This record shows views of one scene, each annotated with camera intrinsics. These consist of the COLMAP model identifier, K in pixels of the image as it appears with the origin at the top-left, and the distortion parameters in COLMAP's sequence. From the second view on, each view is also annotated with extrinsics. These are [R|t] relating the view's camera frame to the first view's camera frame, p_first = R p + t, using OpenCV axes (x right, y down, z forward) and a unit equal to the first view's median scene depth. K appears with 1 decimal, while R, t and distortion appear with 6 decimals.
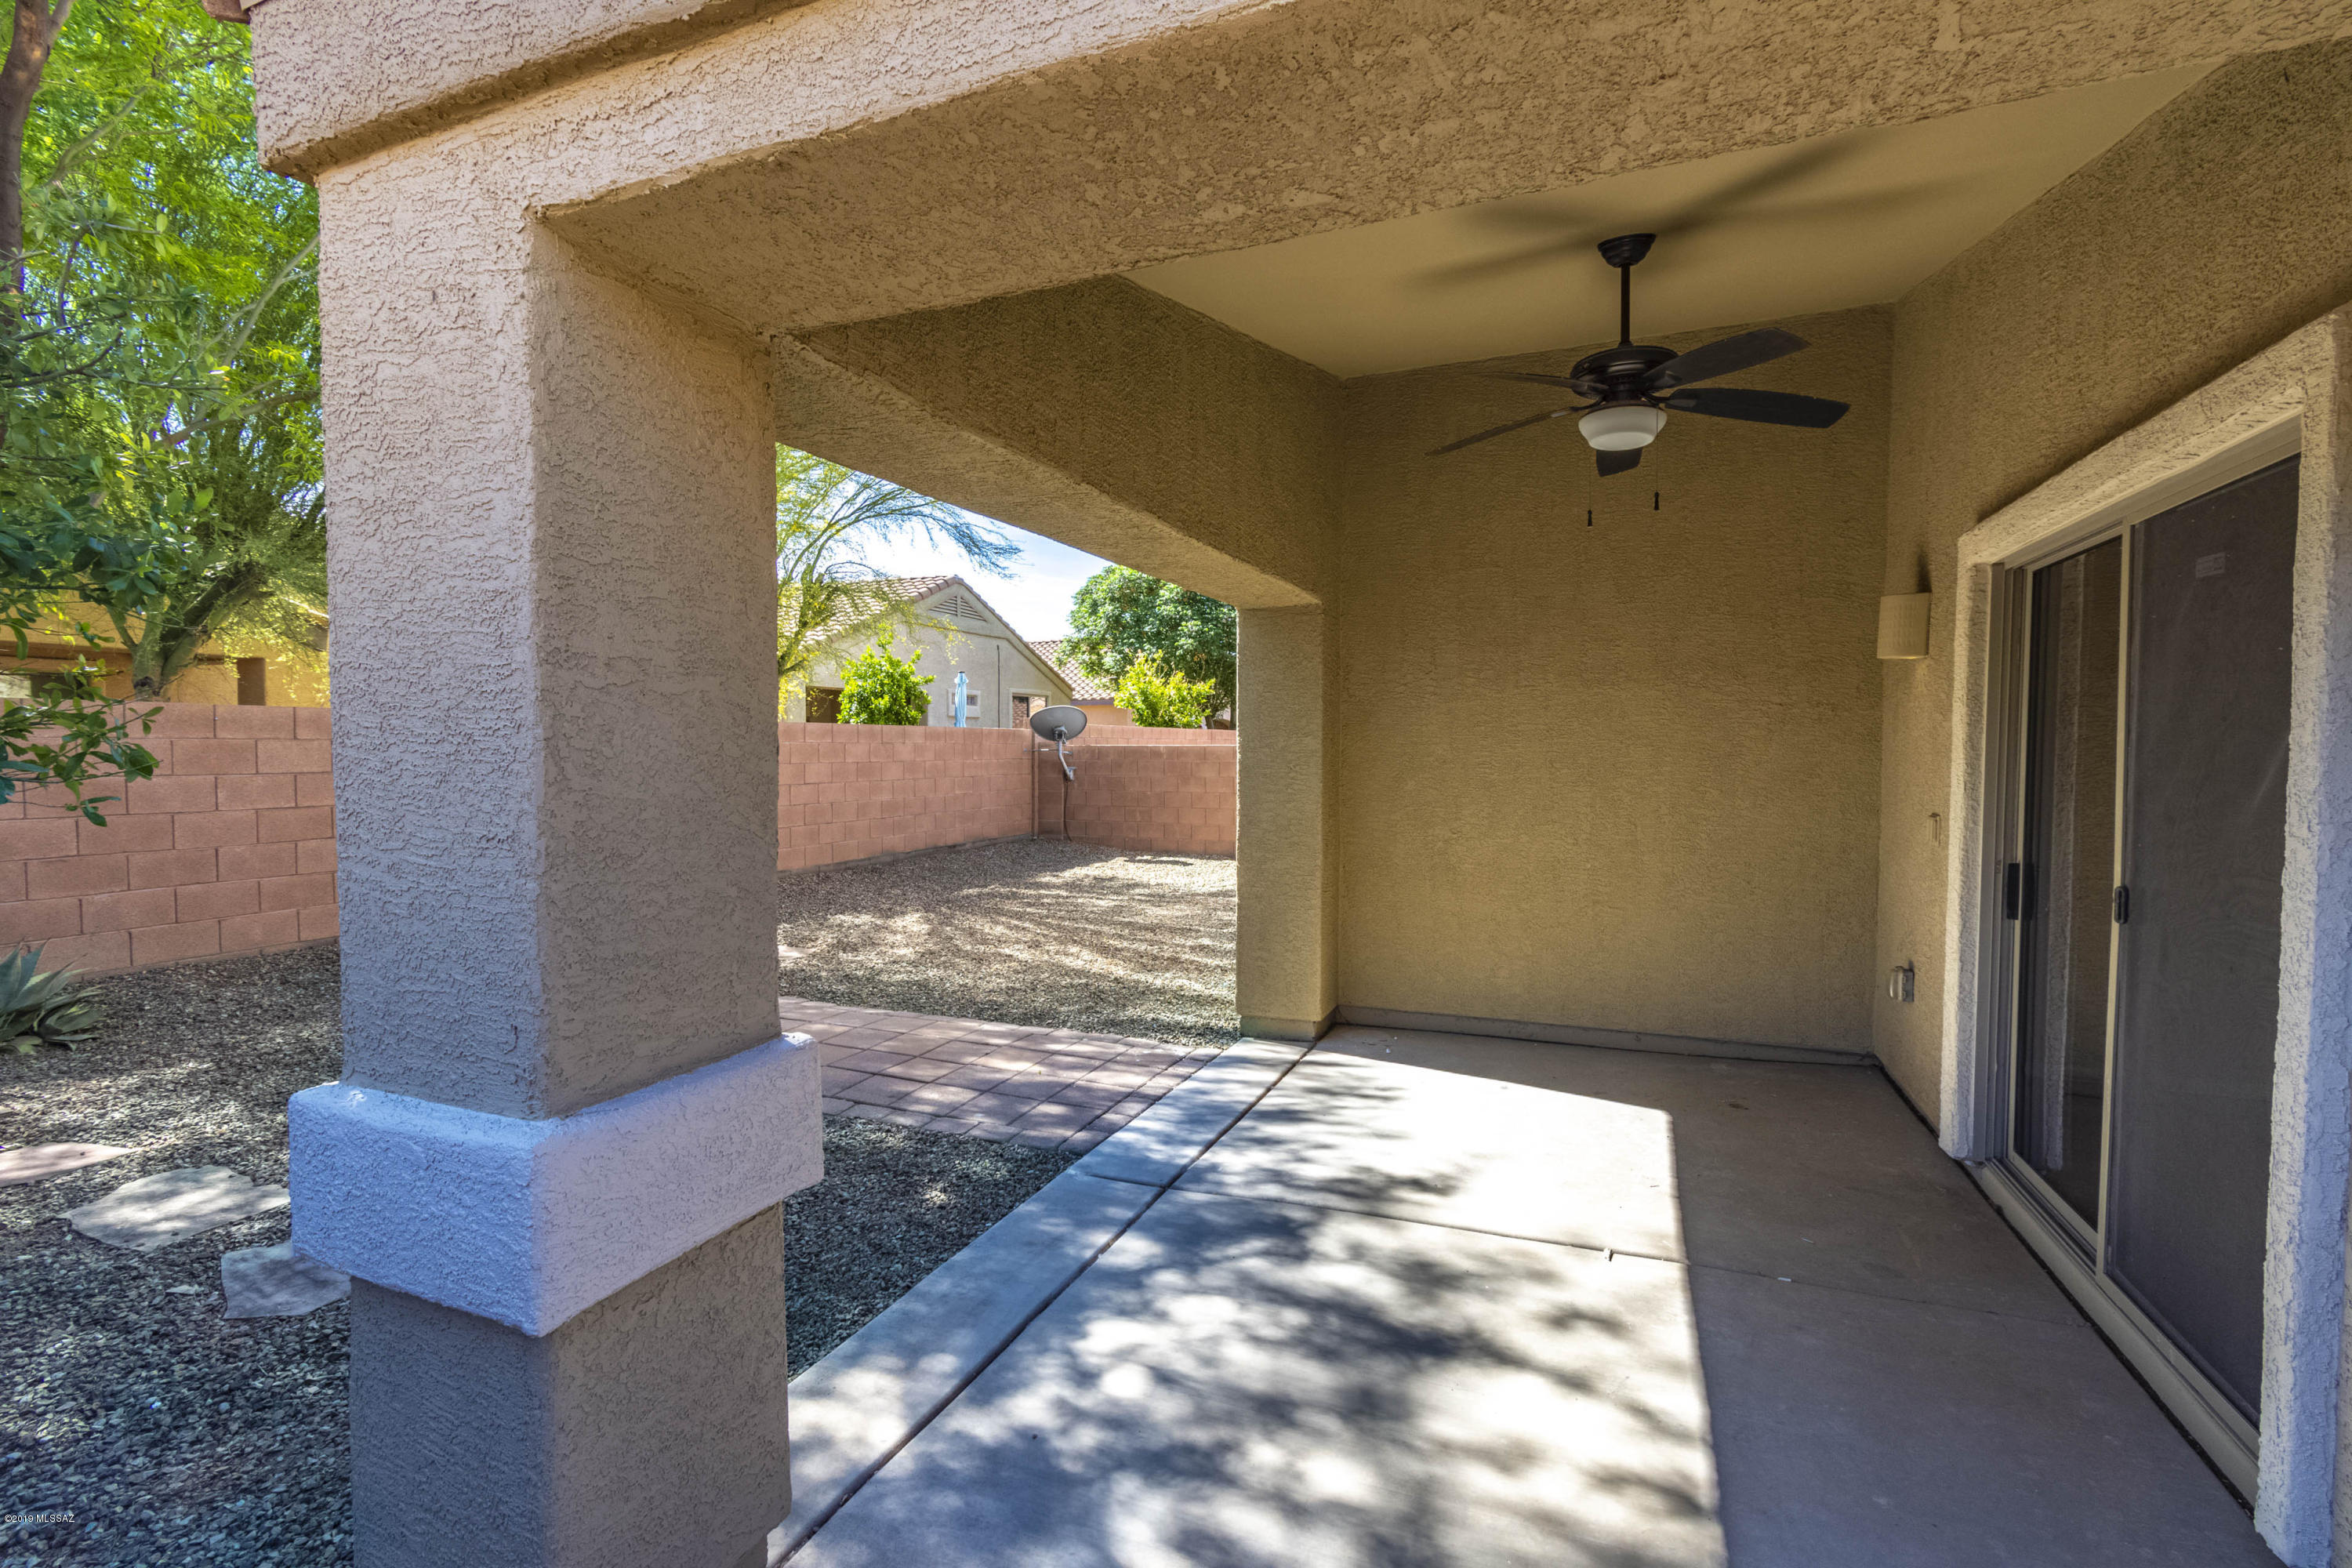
lens RADIAL K [[1038.0, 0, 1189.9], [0, 1038.0, 782.2], [0, 0, 1]] dist [0.004918, -0.001196]
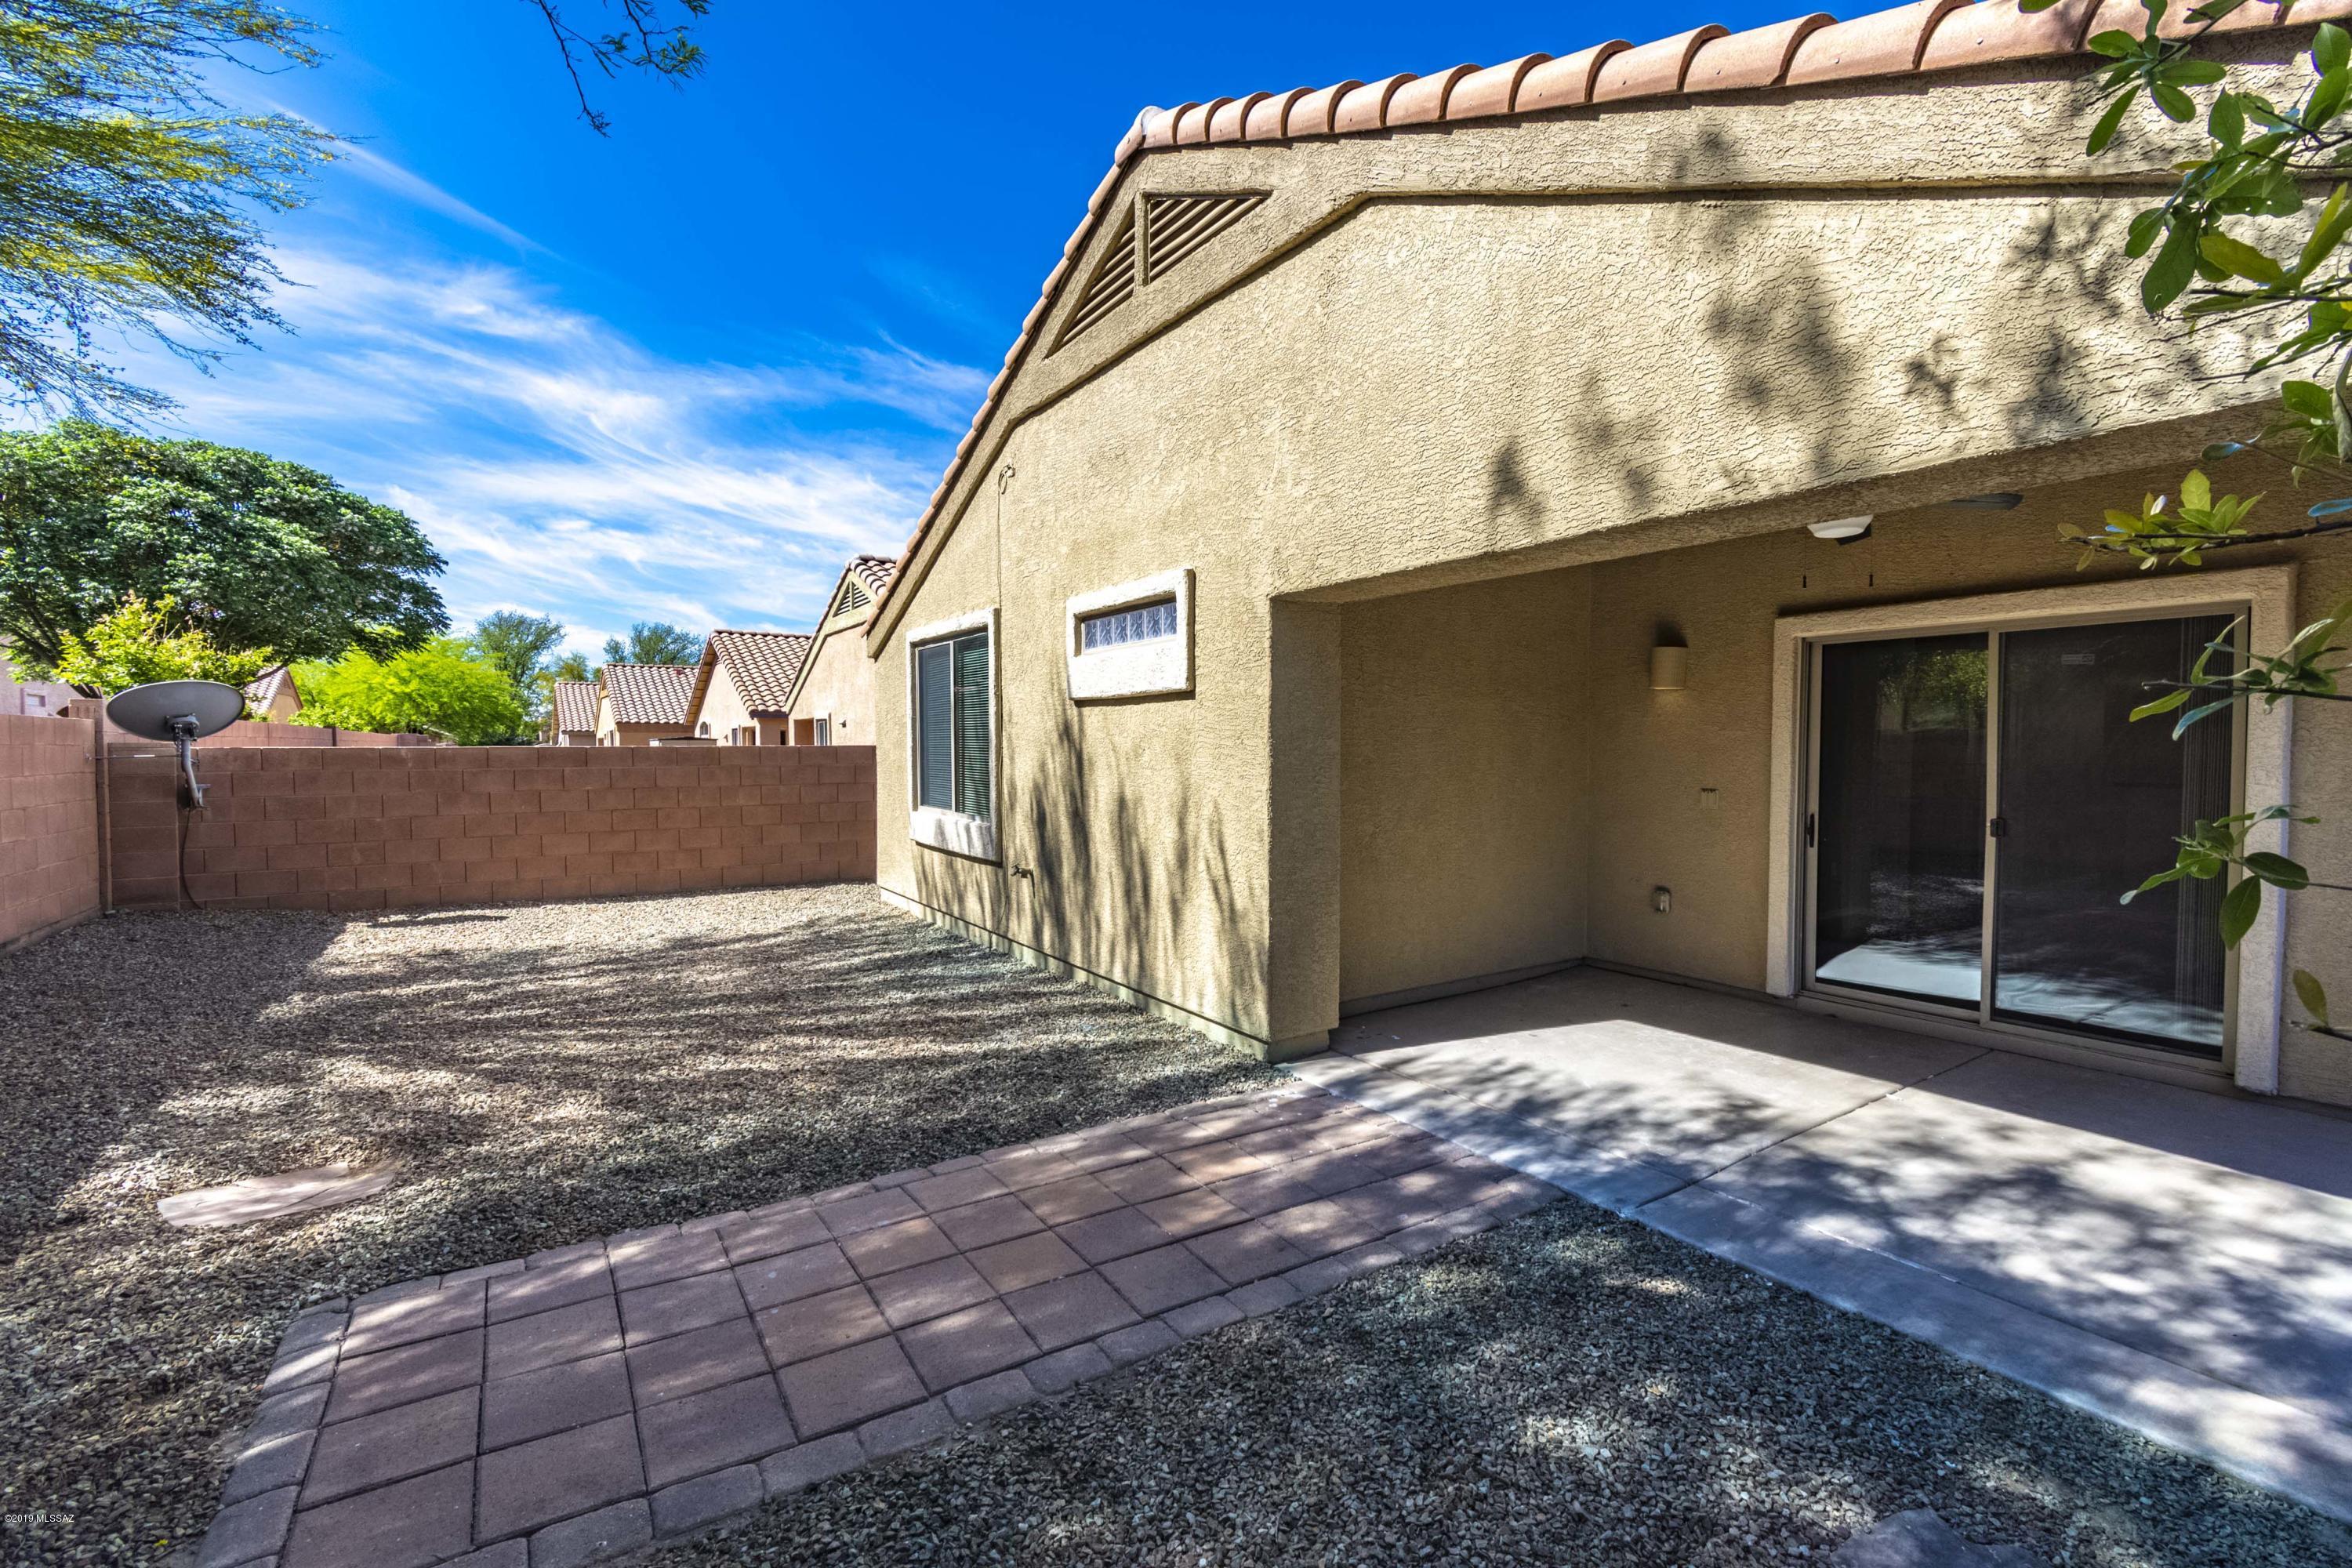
lens RADIAL K [[1031.1, 0, 1191.3], [0, 1031.1, 780.3], [0, 0, 1]] dist [0.008615, -0.005251]
pose [[0.574545, -0.030583, 0.817901, -0.991063], [0.030707, 0.999404, 0.015799, -0.031084], [-0.817897, 0.016038, 0.575141, 0.720888]]
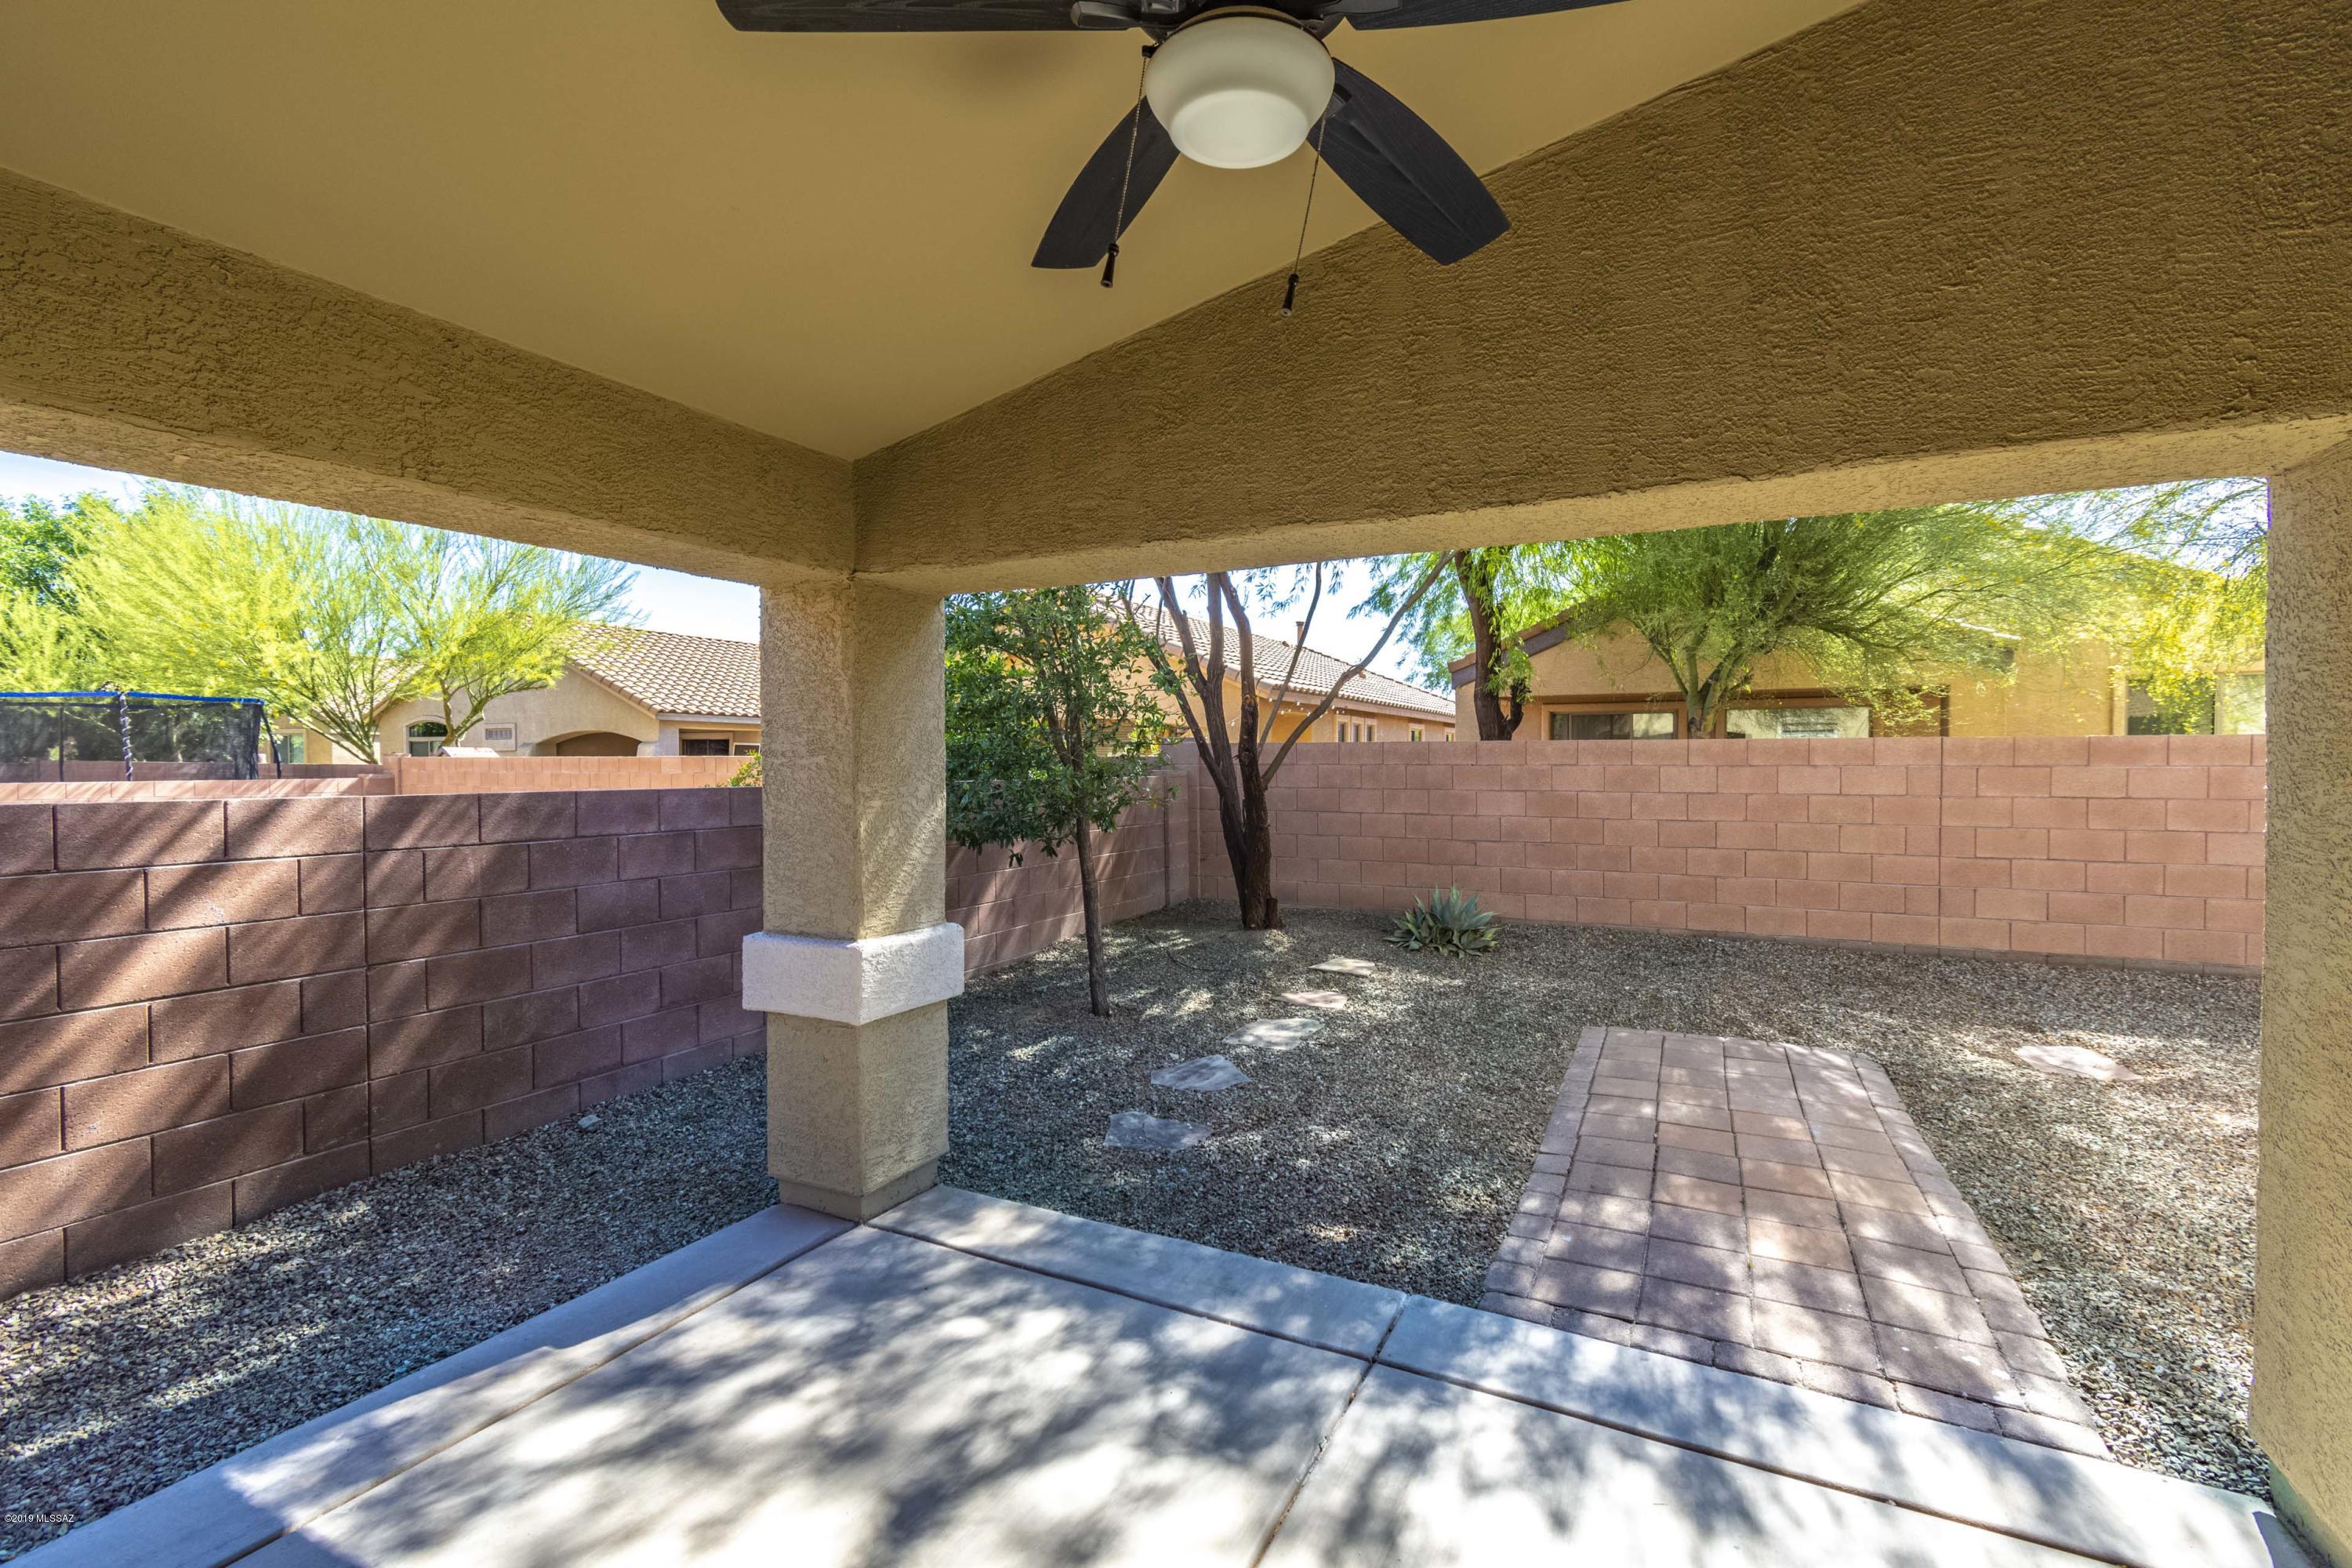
lens RADIAL K [[1038.6, 0, 1194.0], [0, 1038.6, 771.9], [0, 0, 1]] dist [0.018385, -0.008138]
pose [[-0.072165, 0.009901, -0.997344, 0.673243], [-0.030205, 0.999470, 0.012108, -0.049342], [0.996935, 0.030999, -0.071828, 0.808094]]
